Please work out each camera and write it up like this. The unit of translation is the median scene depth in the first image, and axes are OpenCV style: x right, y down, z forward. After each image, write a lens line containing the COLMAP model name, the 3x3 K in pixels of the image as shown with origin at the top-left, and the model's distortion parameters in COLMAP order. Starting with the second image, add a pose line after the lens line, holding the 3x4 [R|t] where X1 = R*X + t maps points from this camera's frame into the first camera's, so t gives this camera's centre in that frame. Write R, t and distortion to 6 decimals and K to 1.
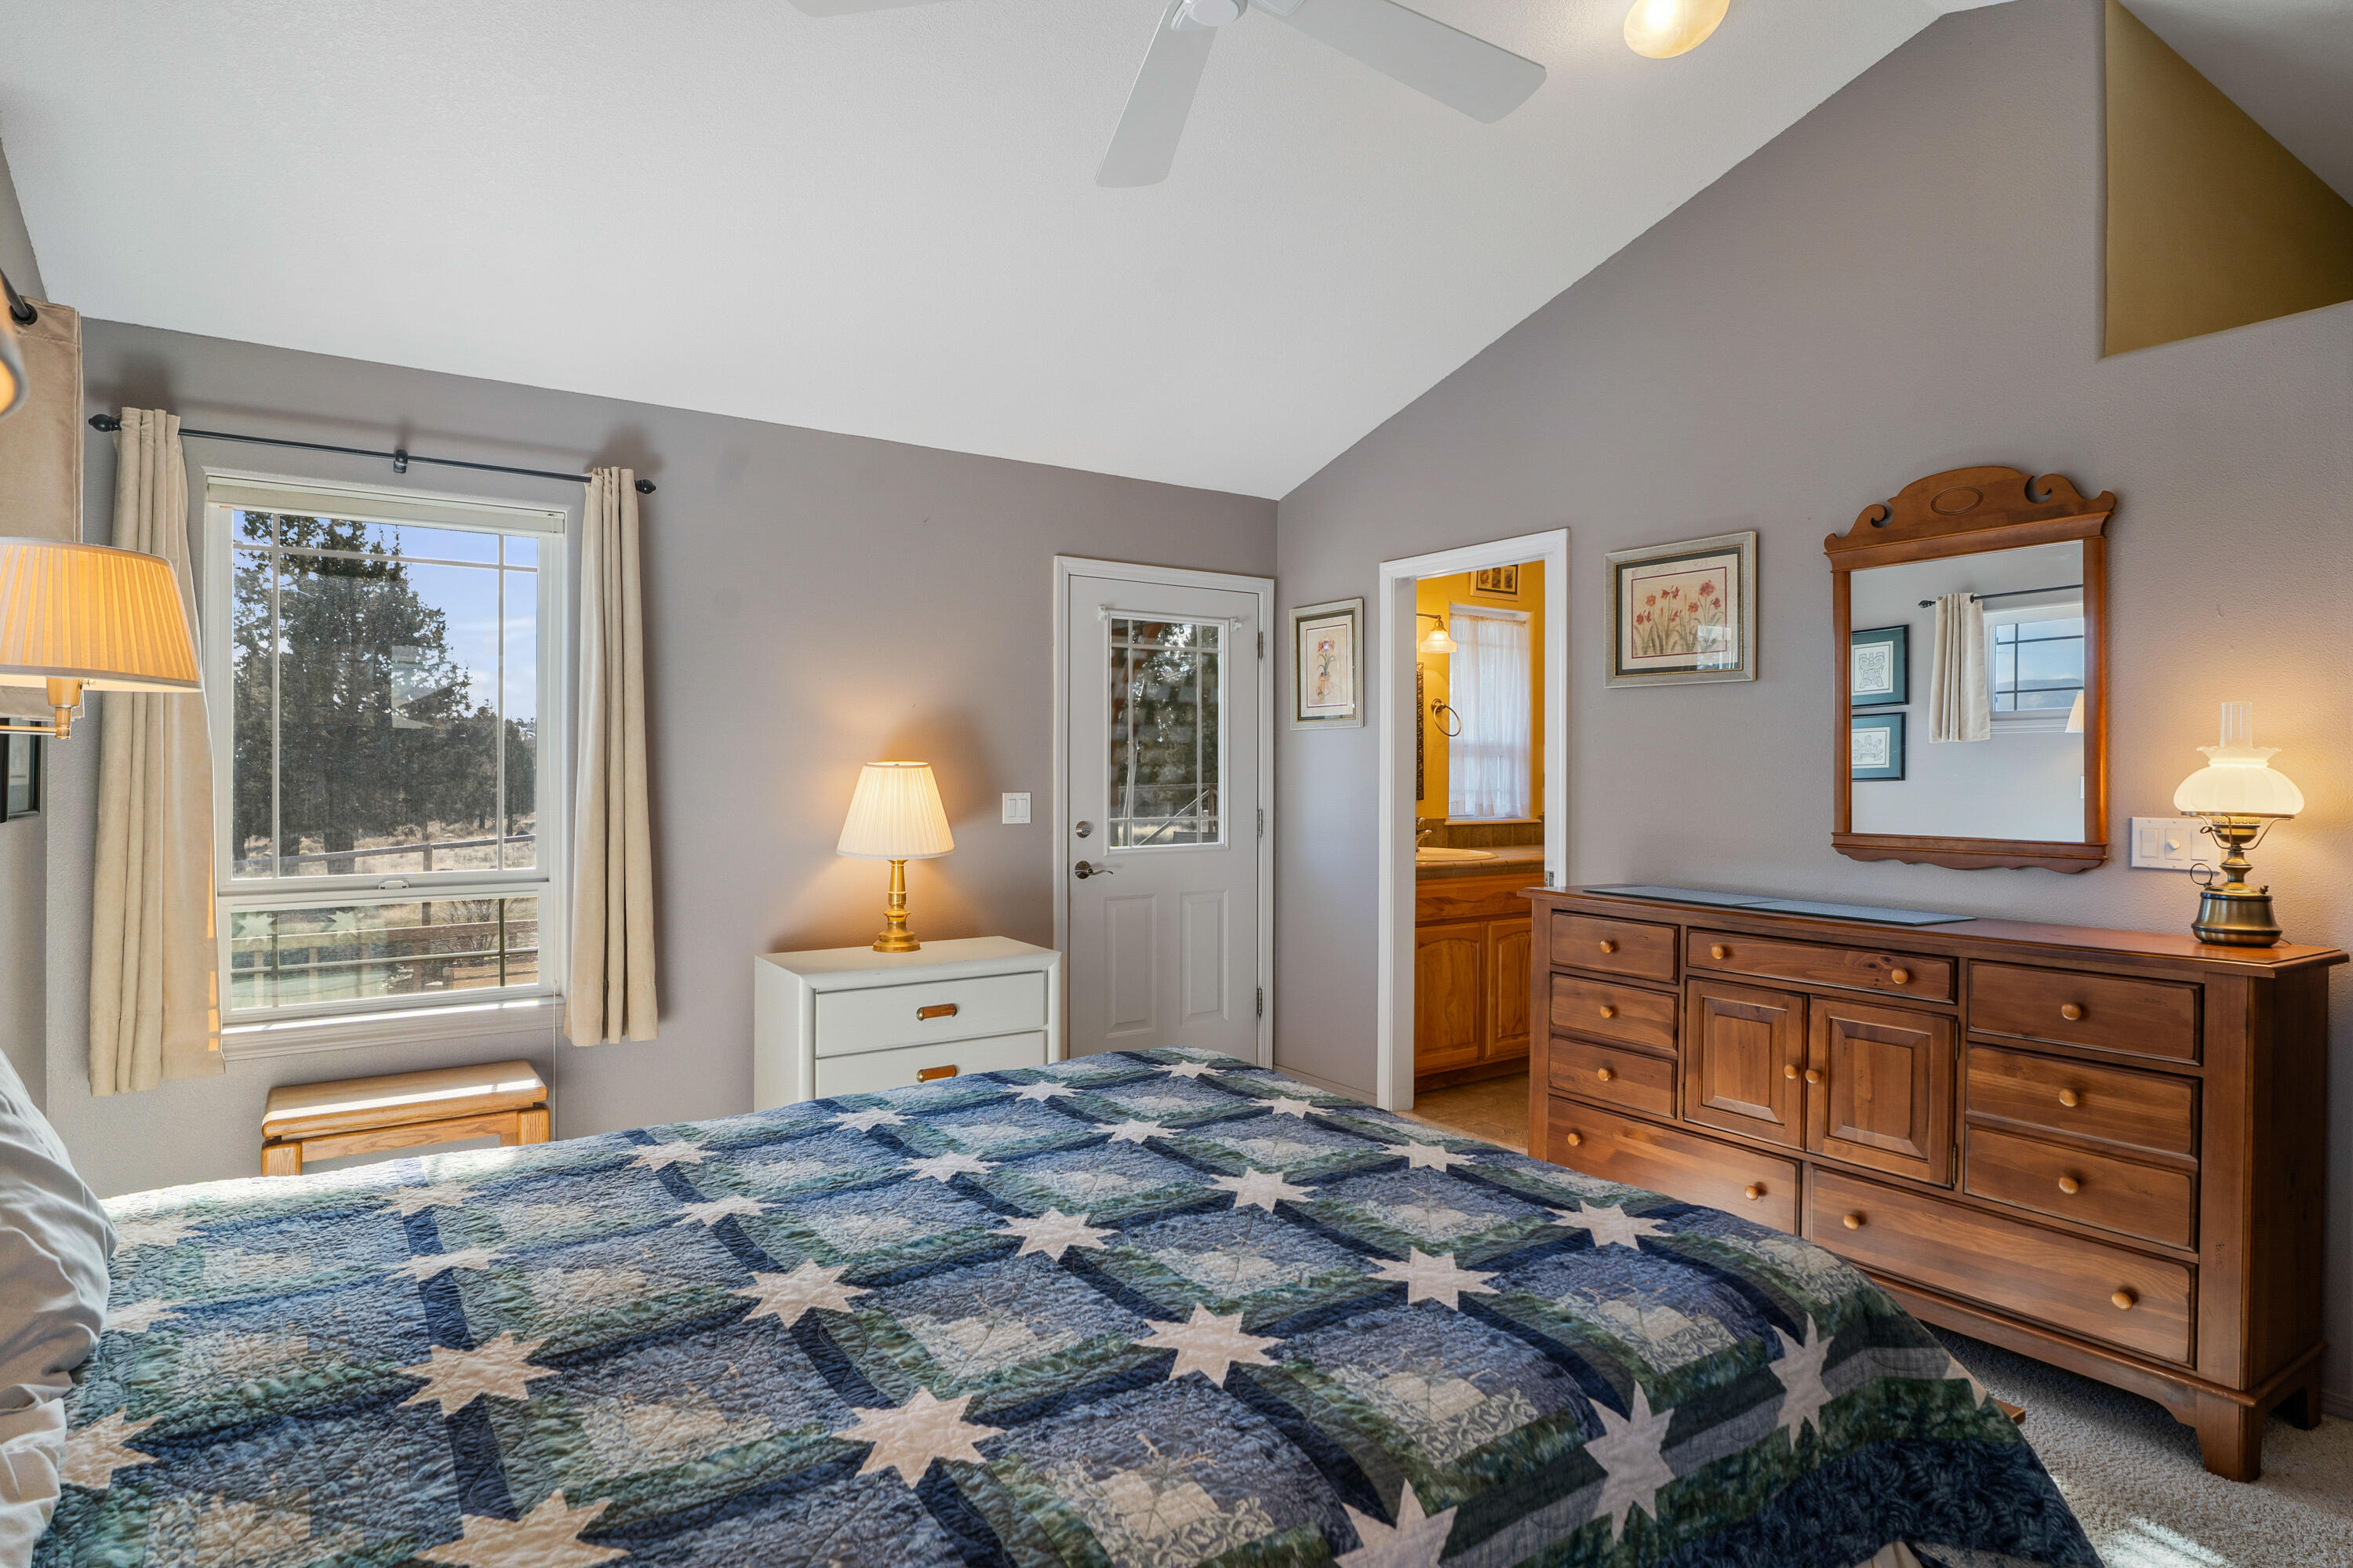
lens RADIAL K [[1253.7, 0, 1162.7], [0, 1253.7, 785.3], [0, 0, 1]] dist [-0.012226, 0.001234]
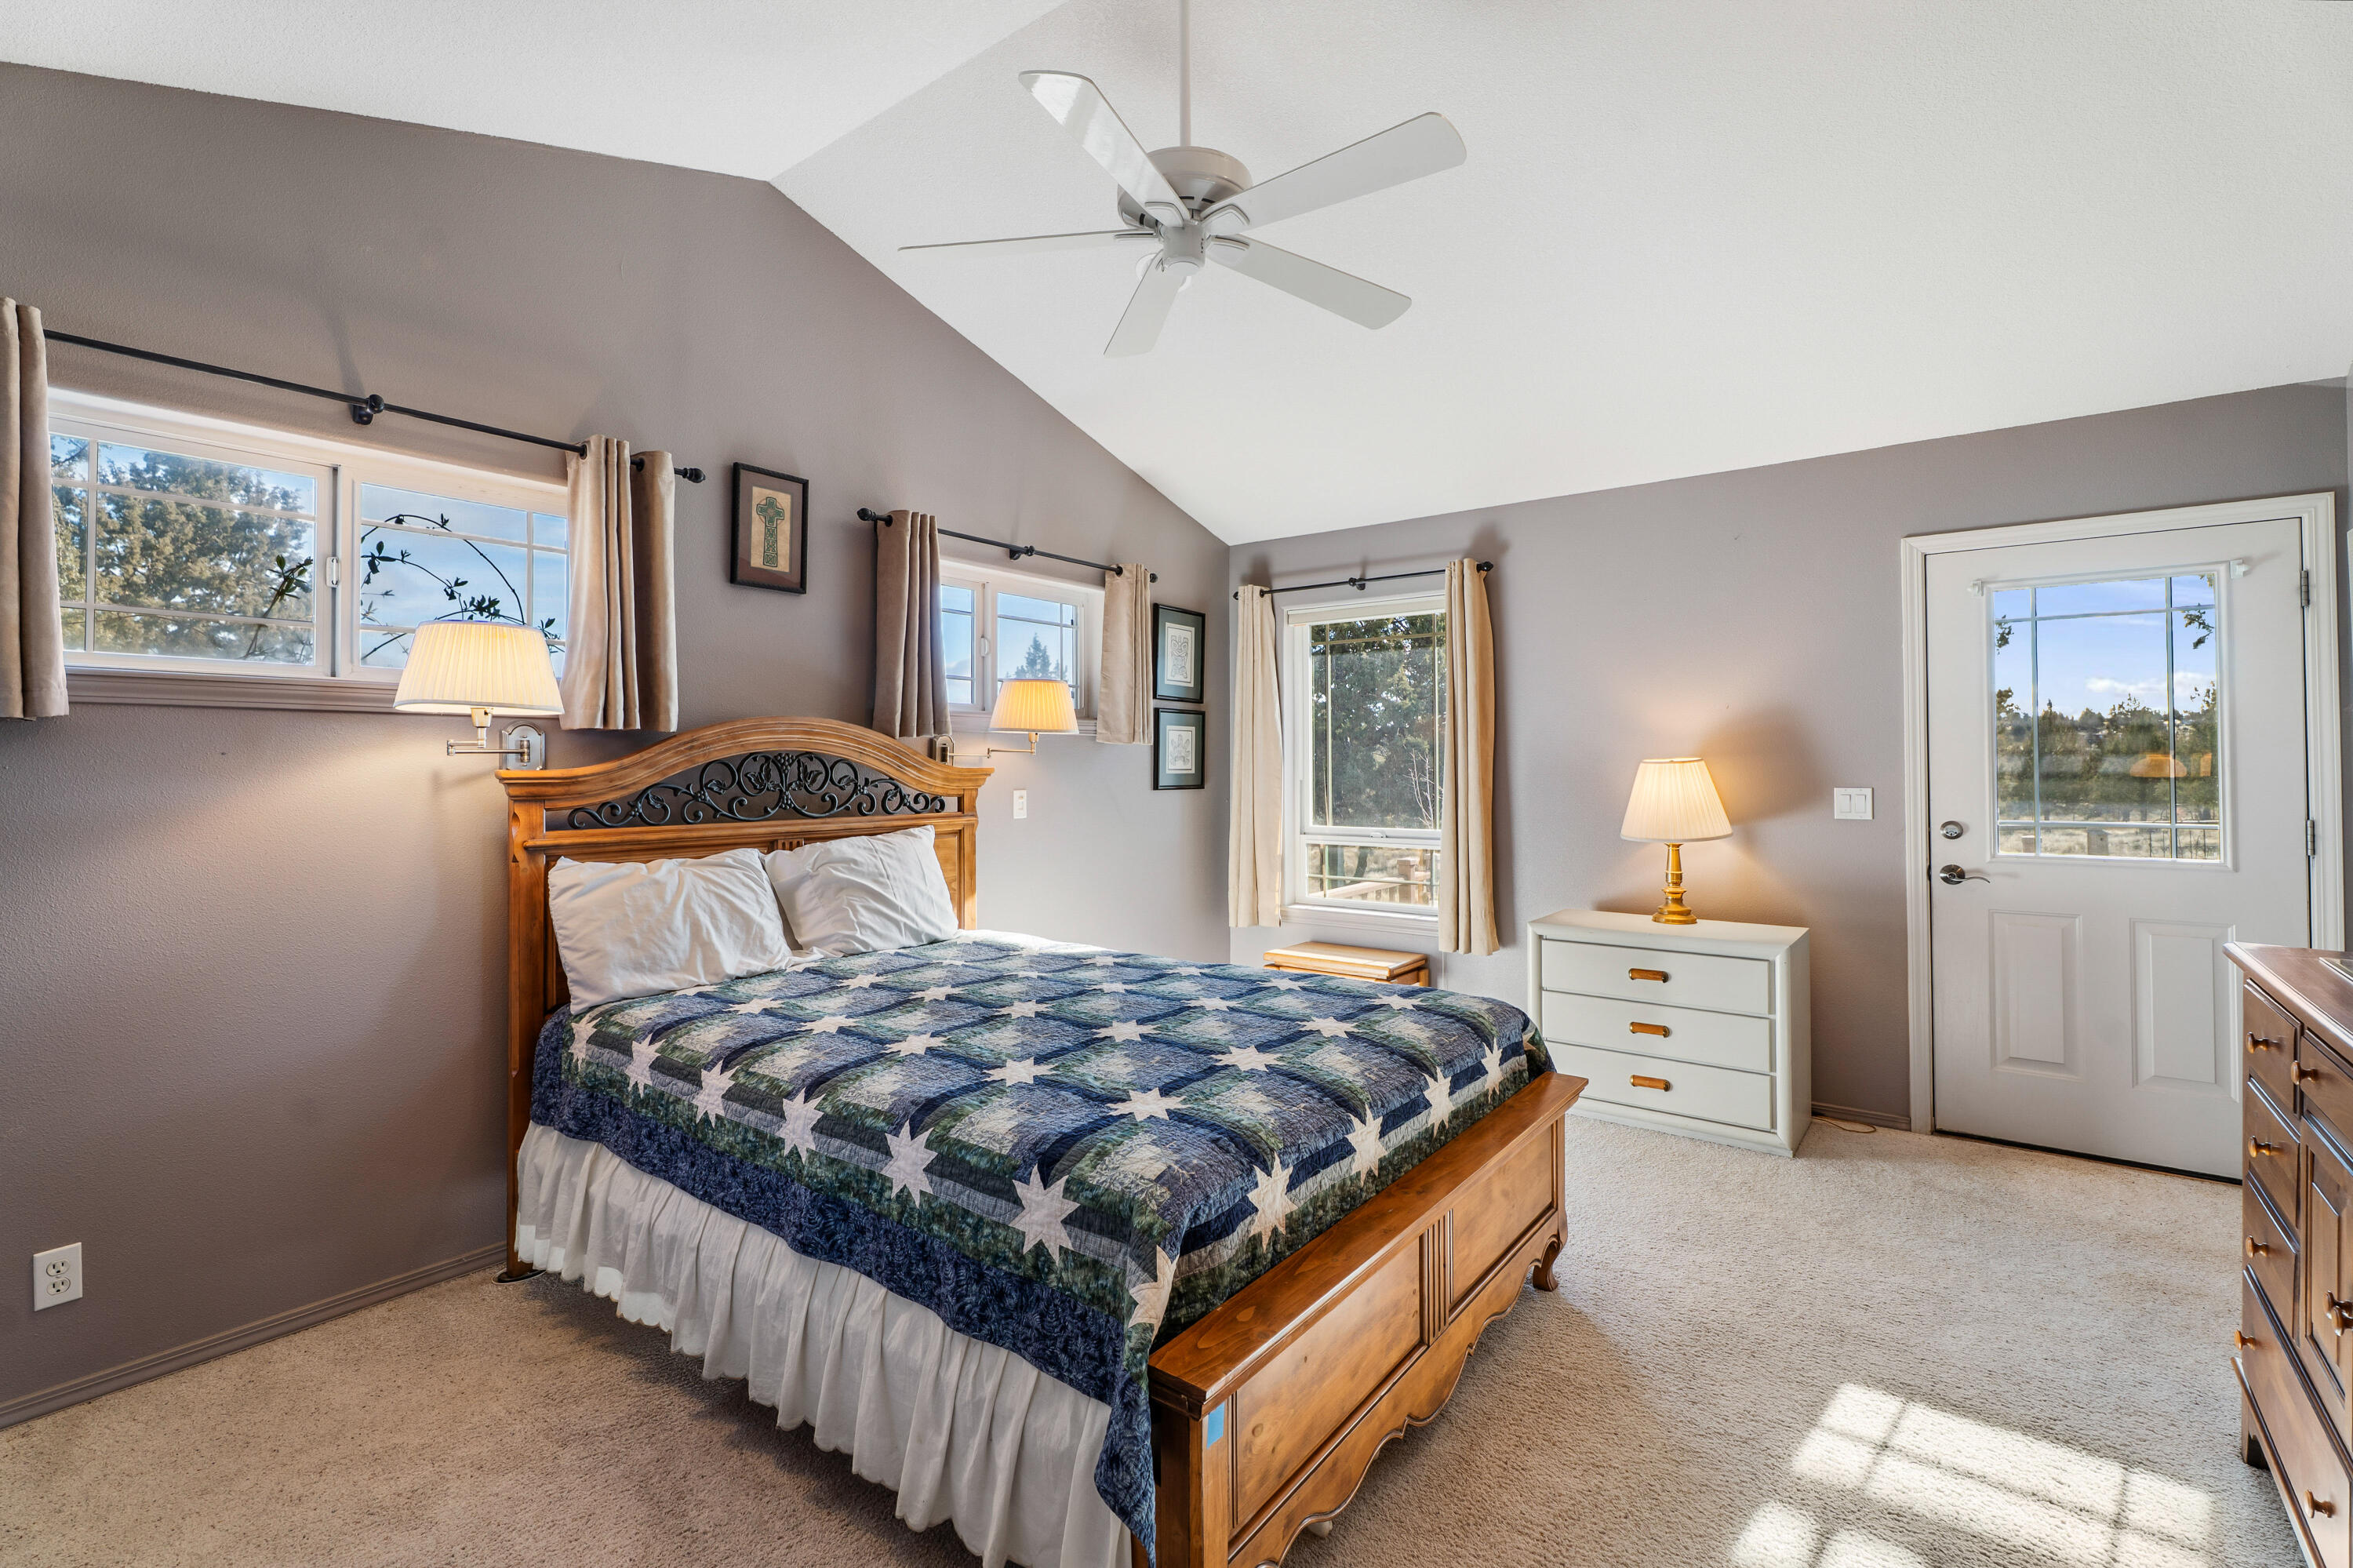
lens RADIAL K [[1054.6, 0, 1178.4], [0, 1054.6, 767.2], [0, 0, 1]] dist [-0.000284, 0.001060]
pose [[0.327173, -0.001448, -0.944963, 0.627361], [-0.009424, 0.999944, -0.004796, -0.001936], [0.944918, 0.010475, 0.327141, 0.288678]]
